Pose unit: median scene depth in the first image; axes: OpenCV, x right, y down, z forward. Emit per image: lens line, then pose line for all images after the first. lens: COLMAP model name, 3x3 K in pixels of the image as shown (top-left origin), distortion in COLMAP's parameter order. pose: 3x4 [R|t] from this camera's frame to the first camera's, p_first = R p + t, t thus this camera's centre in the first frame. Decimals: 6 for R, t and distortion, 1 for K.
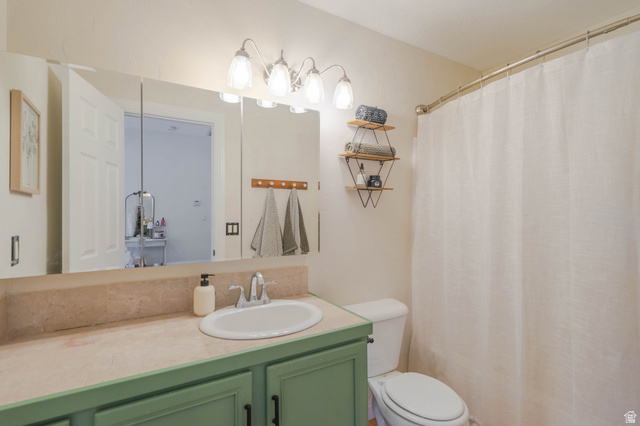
lens RADIAL K [[304.2, 0, 320.0], [0, 304.2, 213.0], [0, 0, 1]] dist [0.000291, 0.000202]
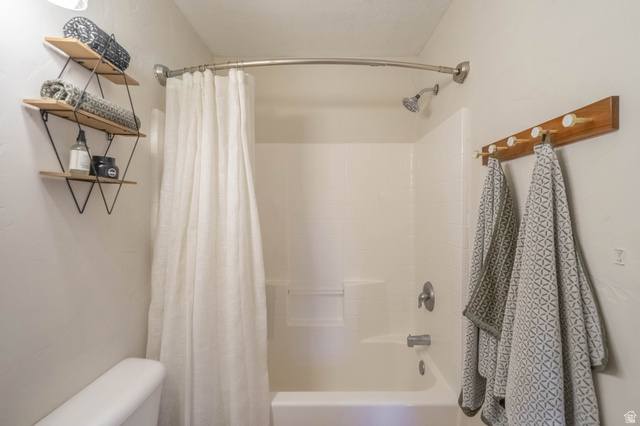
lens RADIAL K [[304.2, 0, 320.0], [0, 304.2, 213.0], [0, 0, 1]] dist [0.000291, 0.000202]
pose [[0.478758, -0.017079, 0.877781, -0.126781], [0.010244, 0.999851, 0.013867, -0.023666], [-0.877887, 0.002353, 0.478862, 0.385486]]
